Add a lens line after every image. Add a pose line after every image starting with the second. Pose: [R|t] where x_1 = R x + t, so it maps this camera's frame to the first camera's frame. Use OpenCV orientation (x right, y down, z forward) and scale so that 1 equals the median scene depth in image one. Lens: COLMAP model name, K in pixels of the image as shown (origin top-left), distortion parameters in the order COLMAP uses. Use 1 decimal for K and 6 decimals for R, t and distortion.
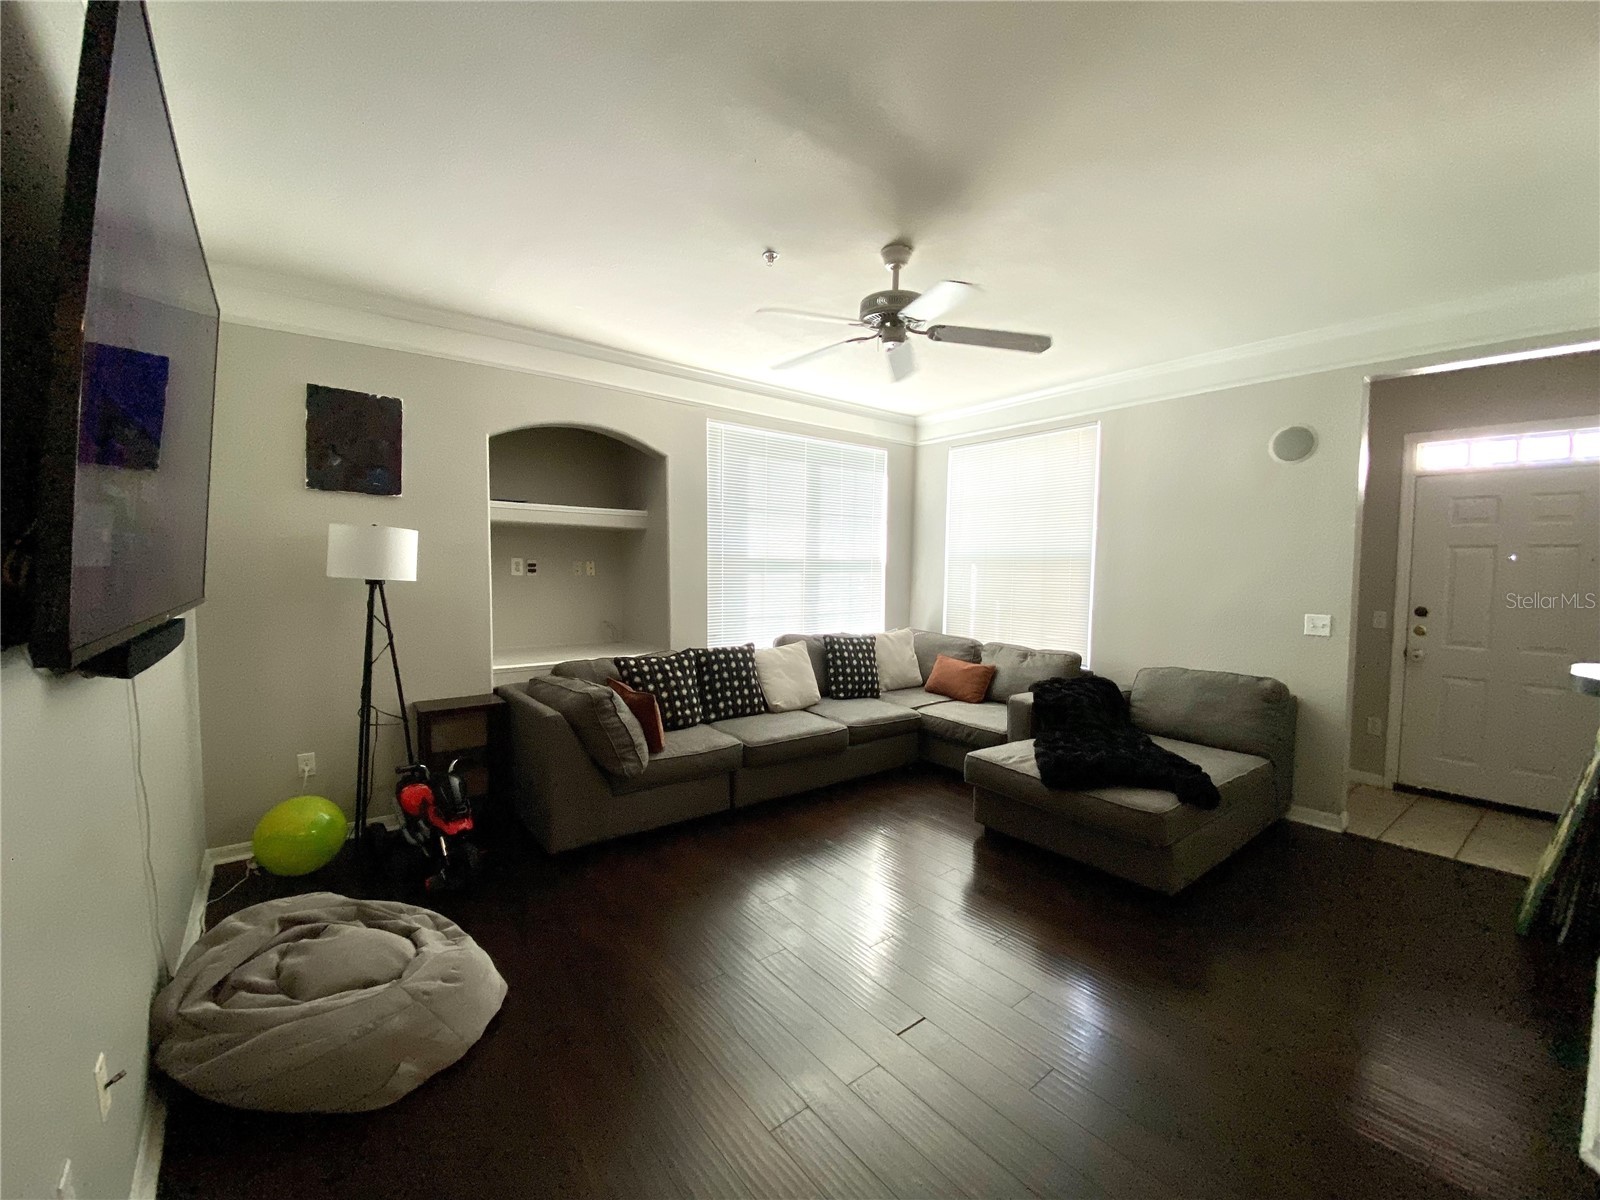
lens RADIAL K [[649.8, 0, 791.0], [0, 649.8, 599.6], [0, 0, 1]] dist [0.001630, -0.000031]
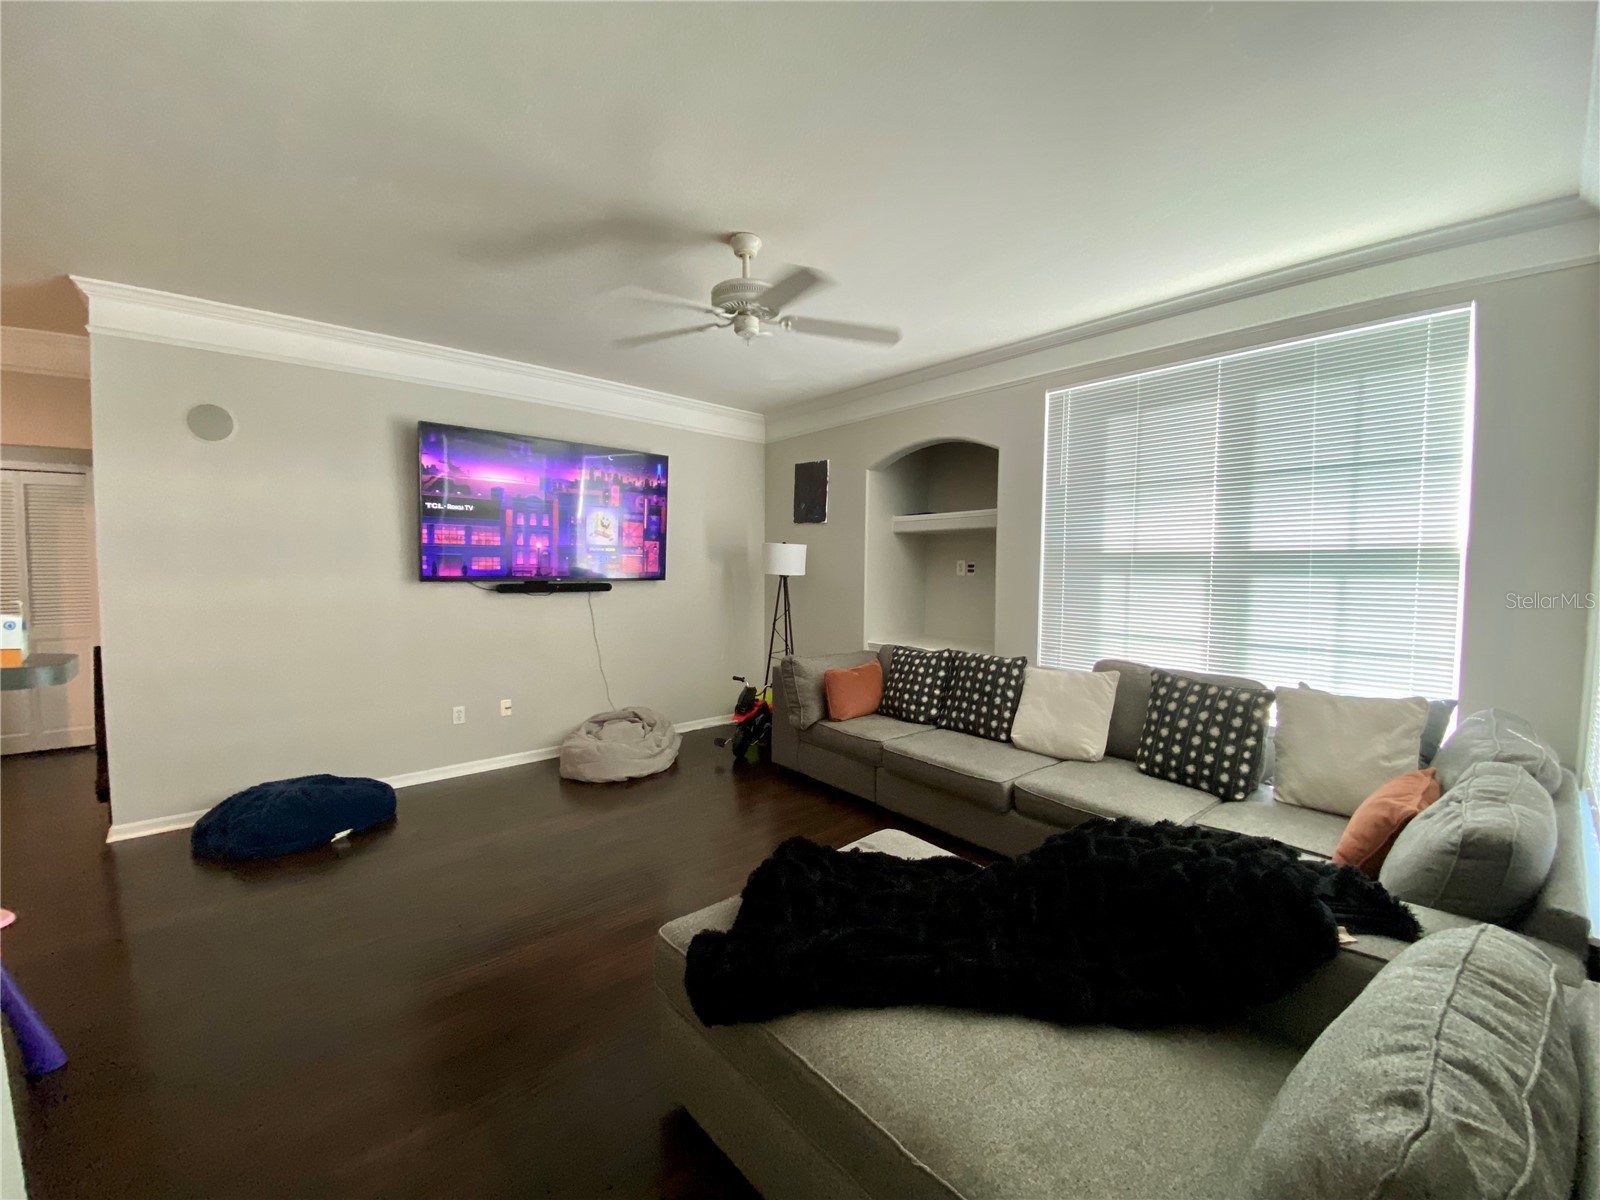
lens RADIAL K [[649.8, 0, 791.9], [0, 649.8, 600.8], [0, 0, 1]] dist [0.001630, -0.000031]
pose [[0.034283, 0.040347, -0.998597, 0.718532], [-0.057525, 0.997608, 0.038332, -0.018547], [0.997755, 0.056131, 0.036522, 0.652806]]
